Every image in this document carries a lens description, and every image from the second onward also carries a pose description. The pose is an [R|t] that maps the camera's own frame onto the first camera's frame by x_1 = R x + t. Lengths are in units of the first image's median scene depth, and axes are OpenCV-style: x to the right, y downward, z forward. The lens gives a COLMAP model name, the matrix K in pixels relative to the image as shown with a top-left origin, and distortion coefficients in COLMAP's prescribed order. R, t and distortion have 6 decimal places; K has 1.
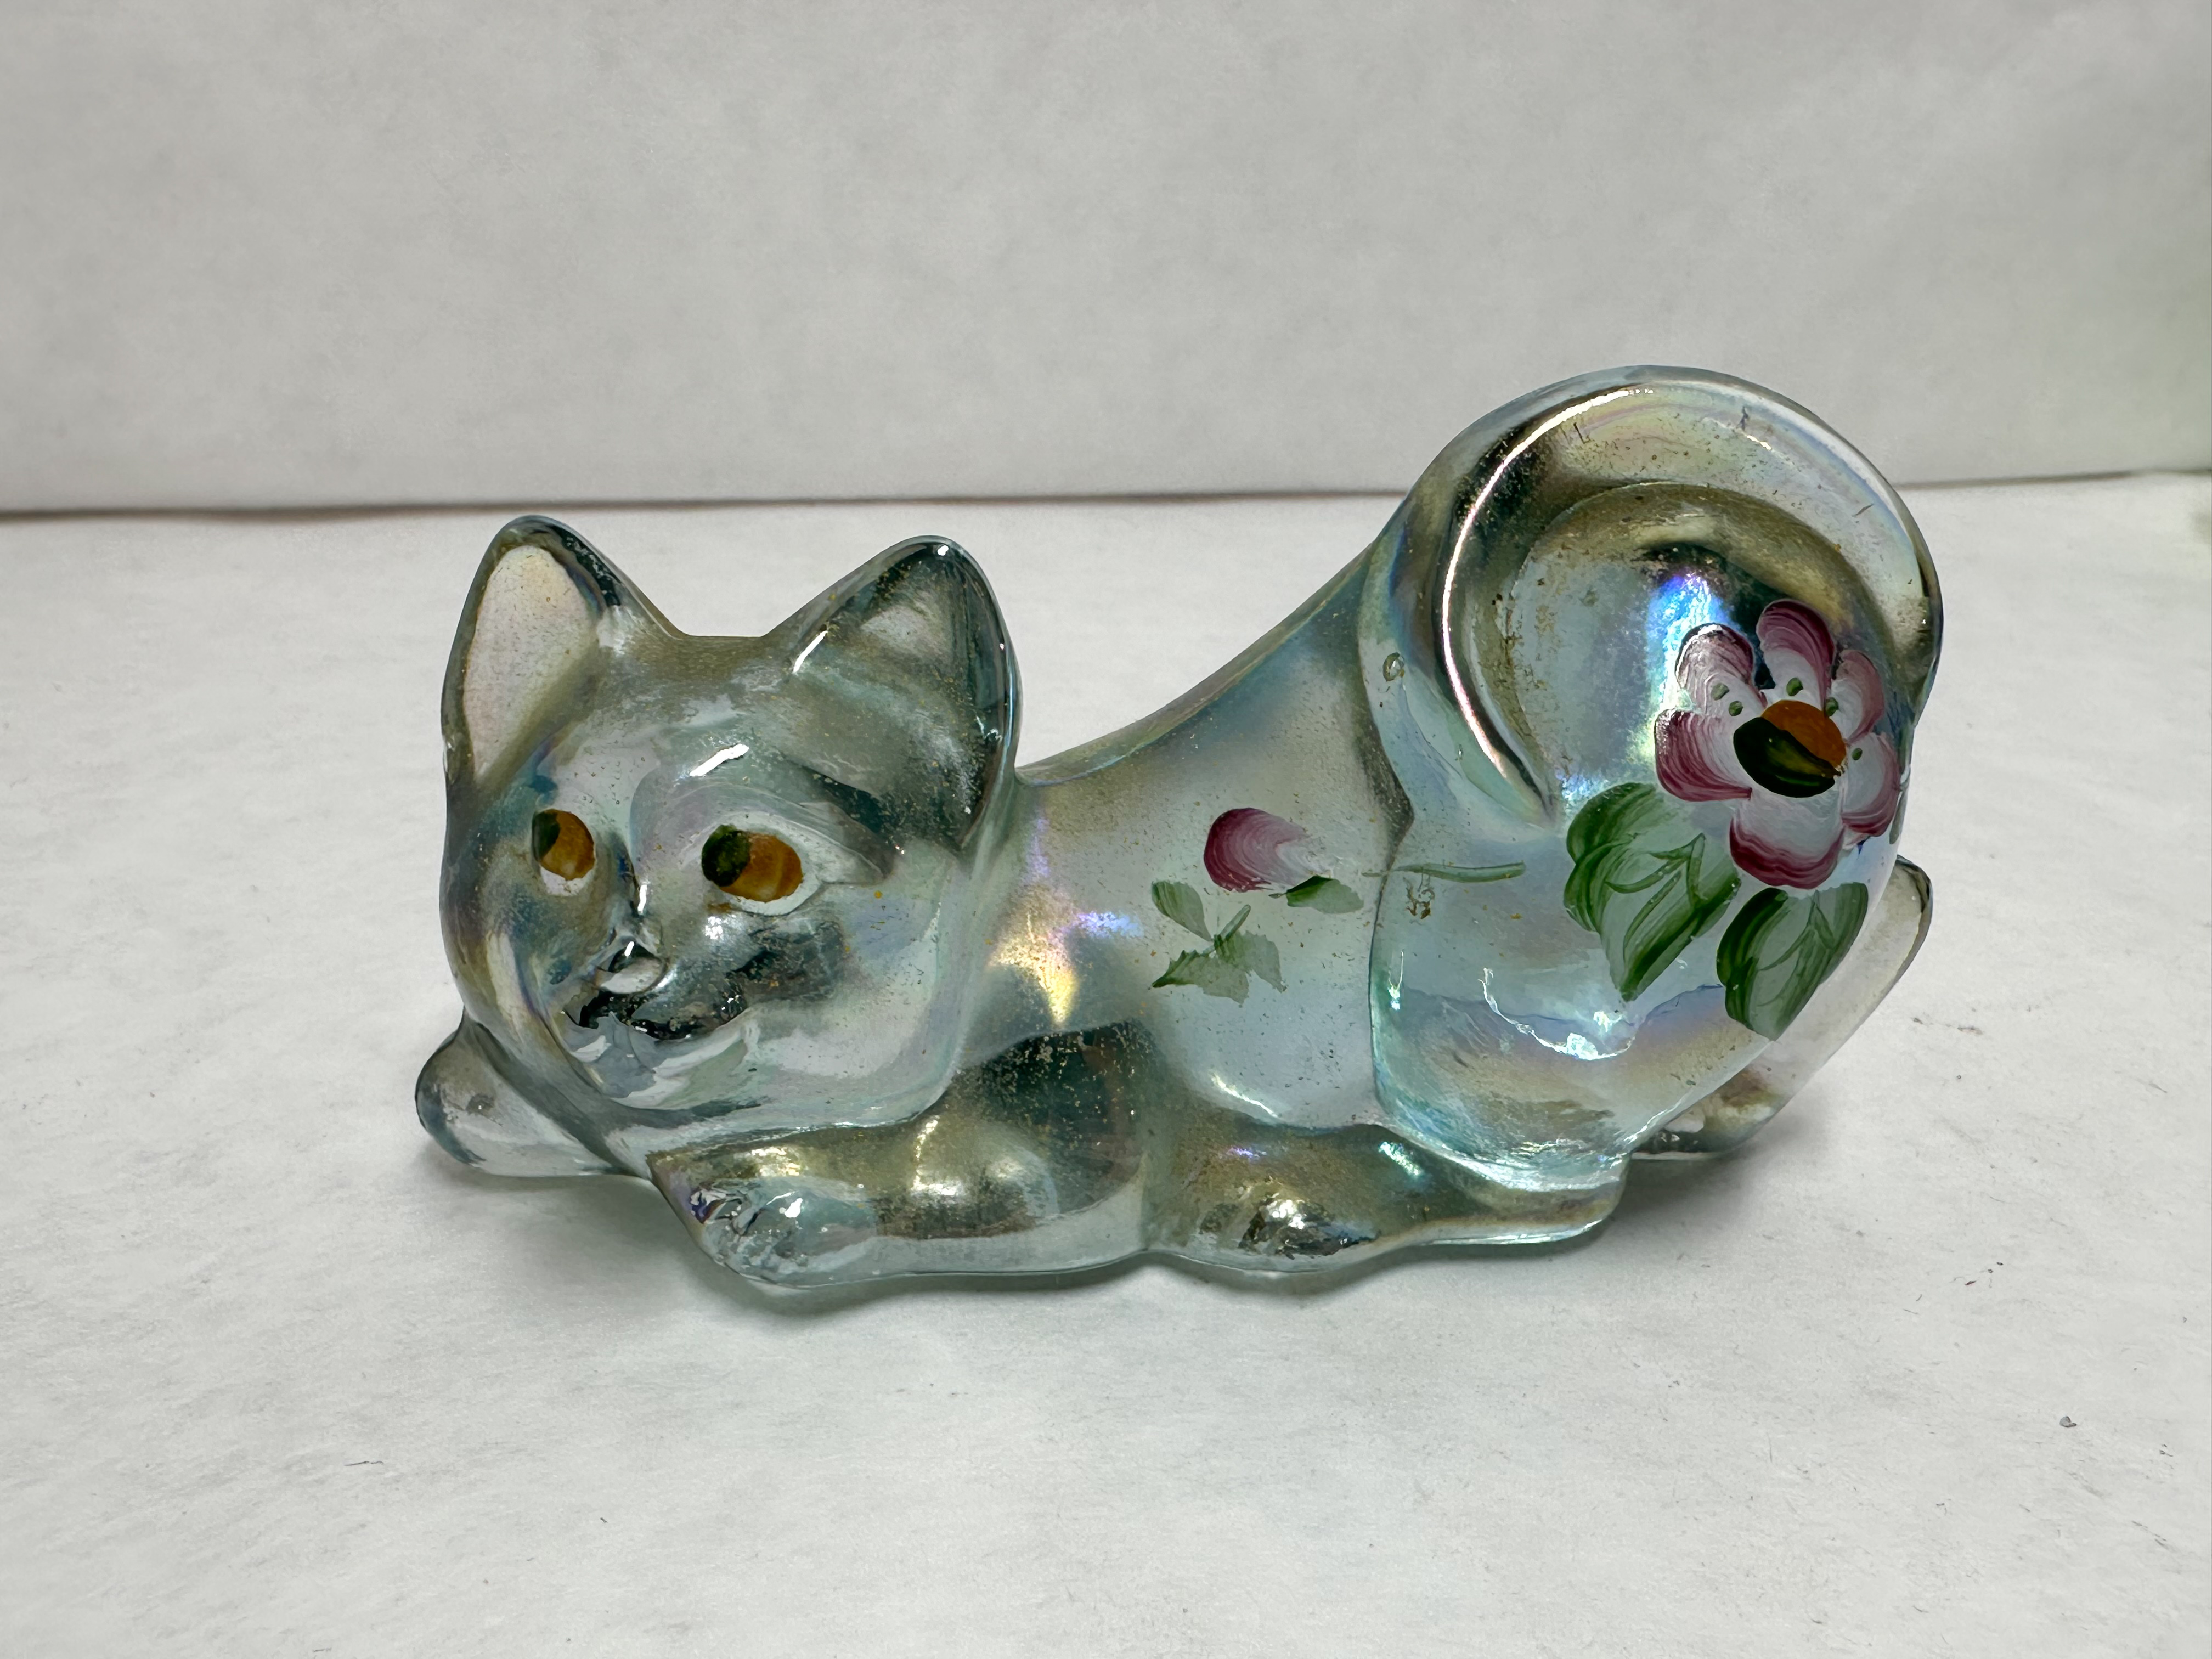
lens RADIAL K [[2052.5, 0, 1106.0], [0, 2052.5, 829.5], [0, 0, 1]] dist [-0.023726, 0.002040]
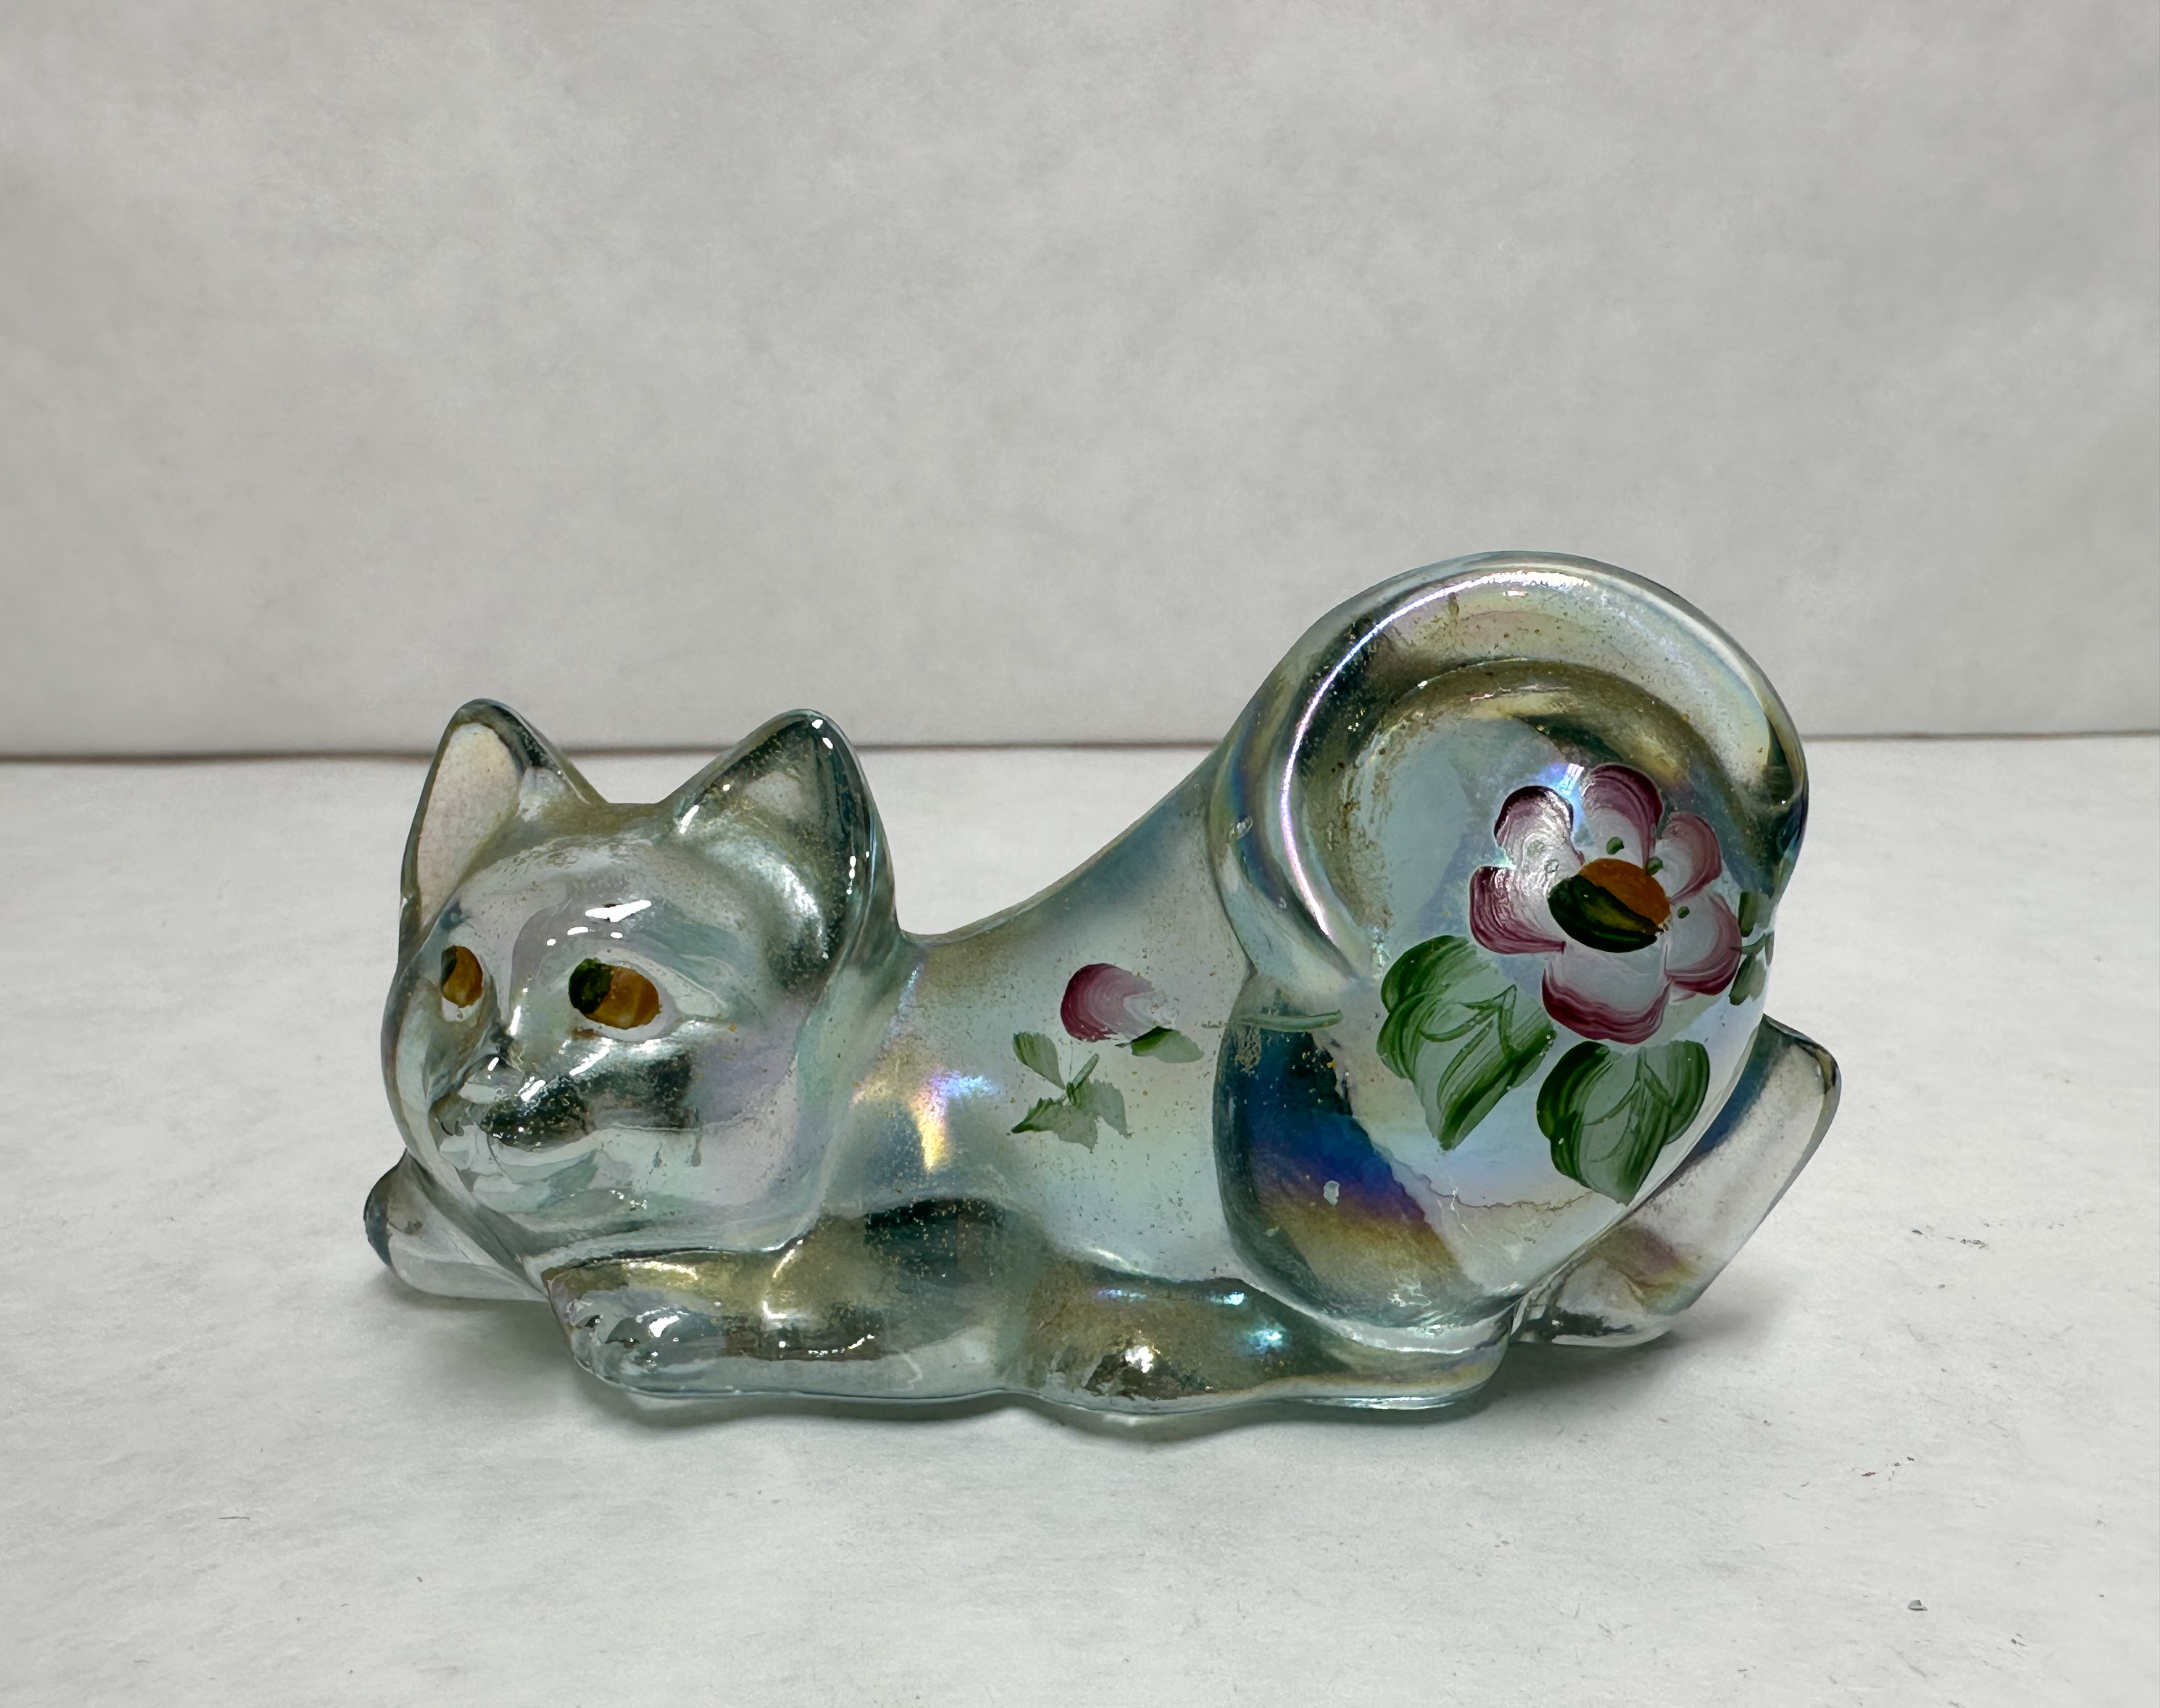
lens RADIAL K [[2094.6, 0, 1080.0], [0, 2094.6, 854.0], [0, 0, 1]] dist [-0.023377, -0.020225]
pose [[0.984696, 0.000844, -0.174280, 0.252263], [-0.023883, 0.991207, -0.130144, 0.076272], [0.172638, 0.132315, 0.976058, -0.066822]]
